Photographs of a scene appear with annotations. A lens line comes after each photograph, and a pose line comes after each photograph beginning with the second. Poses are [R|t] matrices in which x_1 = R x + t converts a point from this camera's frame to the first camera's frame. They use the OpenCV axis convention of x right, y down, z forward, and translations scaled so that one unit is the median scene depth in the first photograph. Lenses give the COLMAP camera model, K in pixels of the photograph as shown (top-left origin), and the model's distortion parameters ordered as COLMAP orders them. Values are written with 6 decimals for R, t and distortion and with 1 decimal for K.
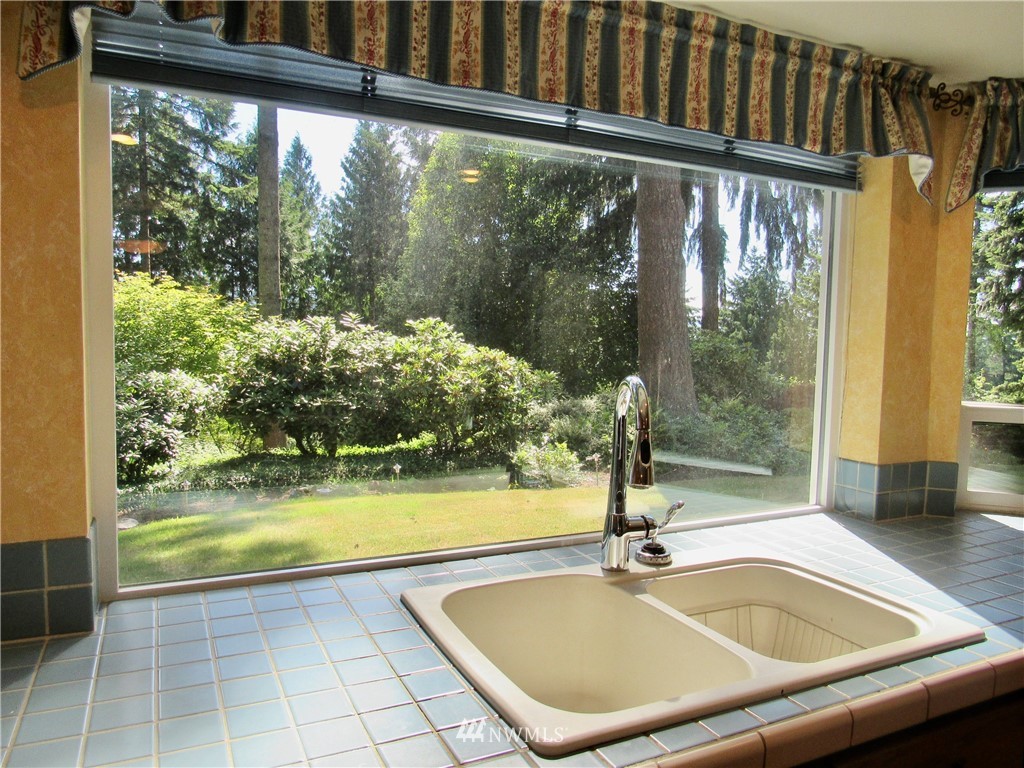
lens RADIAL K [[728.9, 0, 505.9], [0, 728.9, 385.6], [0, 0, 1]] dist [-0.013504, -0.006765]
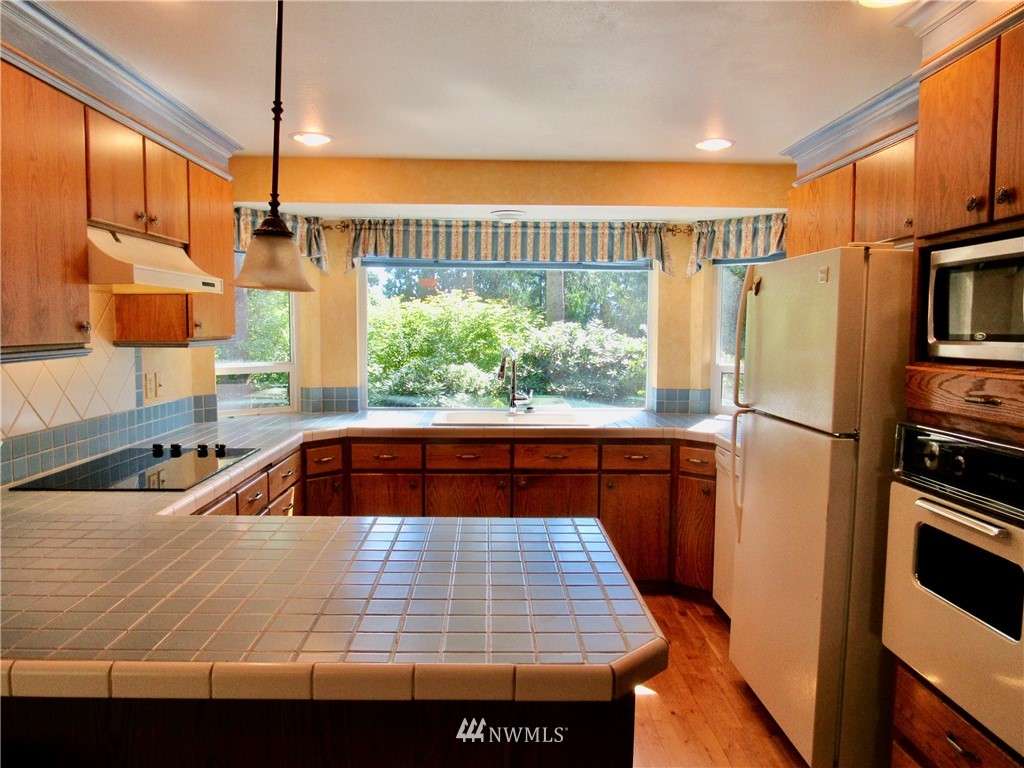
lens RADIAL K [[728.9, 0, 505.9], [0, 728.9, 385.6], [0, 0, 1]] dist [-0.013504, -0.006765]
pose [[0.912181, 0.017670, -0.409406, 0.176615], [-0.019412, 0.999812, -0.000098, 0.018945], [0.409327, 0.008037, 0.912352, -0.226206]]
